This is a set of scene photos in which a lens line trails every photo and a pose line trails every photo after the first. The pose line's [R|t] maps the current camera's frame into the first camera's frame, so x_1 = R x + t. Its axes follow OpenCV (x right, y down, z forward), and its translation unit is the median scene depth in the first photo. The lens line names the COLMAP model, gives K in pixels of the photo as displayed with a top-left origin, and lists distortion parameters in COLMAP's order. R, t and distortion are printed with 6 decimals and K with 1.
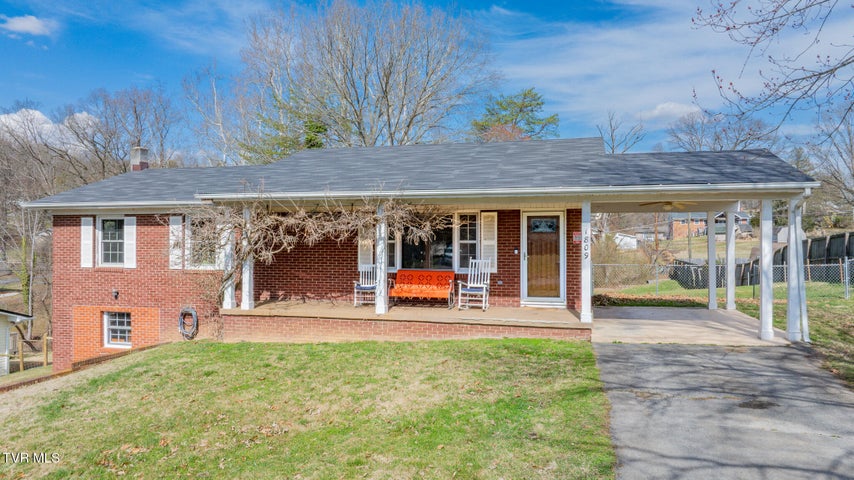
lens RADIAL K [[641.6, 0, 427.0], [0, 641.6, 240.0], [0, 0, 1]] dist [-0.004629, -0.000566]
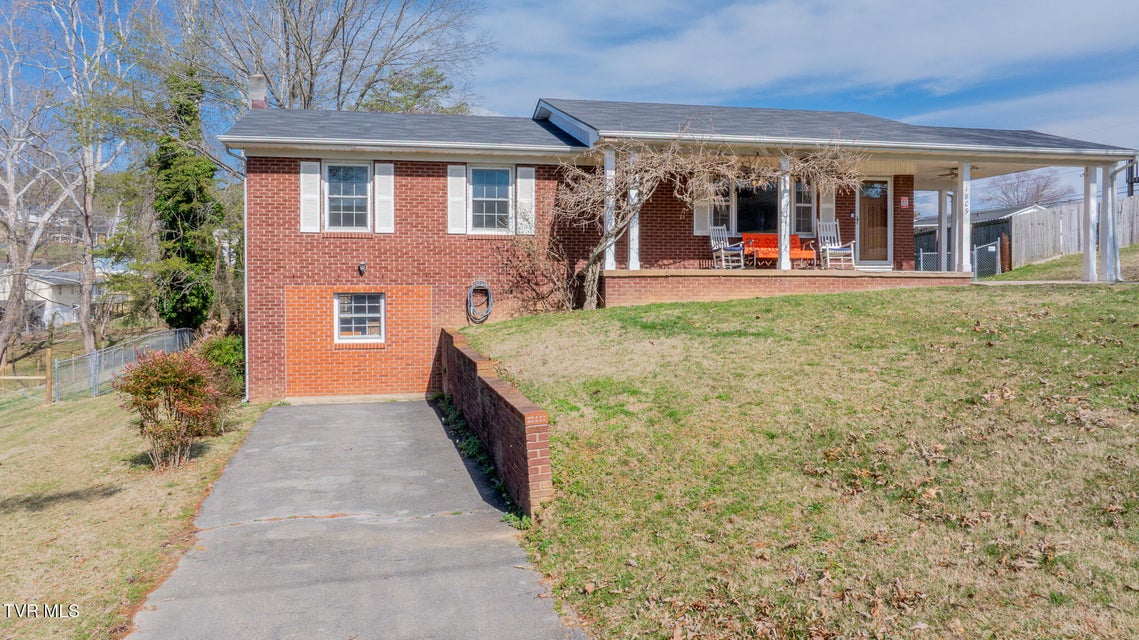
lens RADIAL K [[855.7, 0, 569.5], [0, 855.7, 320.0], [0, 0, 1]] dist [-0.004629, -0.000566]
pose [[0.881964, -0.023695, 0.470721, -0.741294], [0.004984, 0.999149, 0.040956, 0.104947], [-0.471291, -0.033776, 0.881331, 0.019462]]
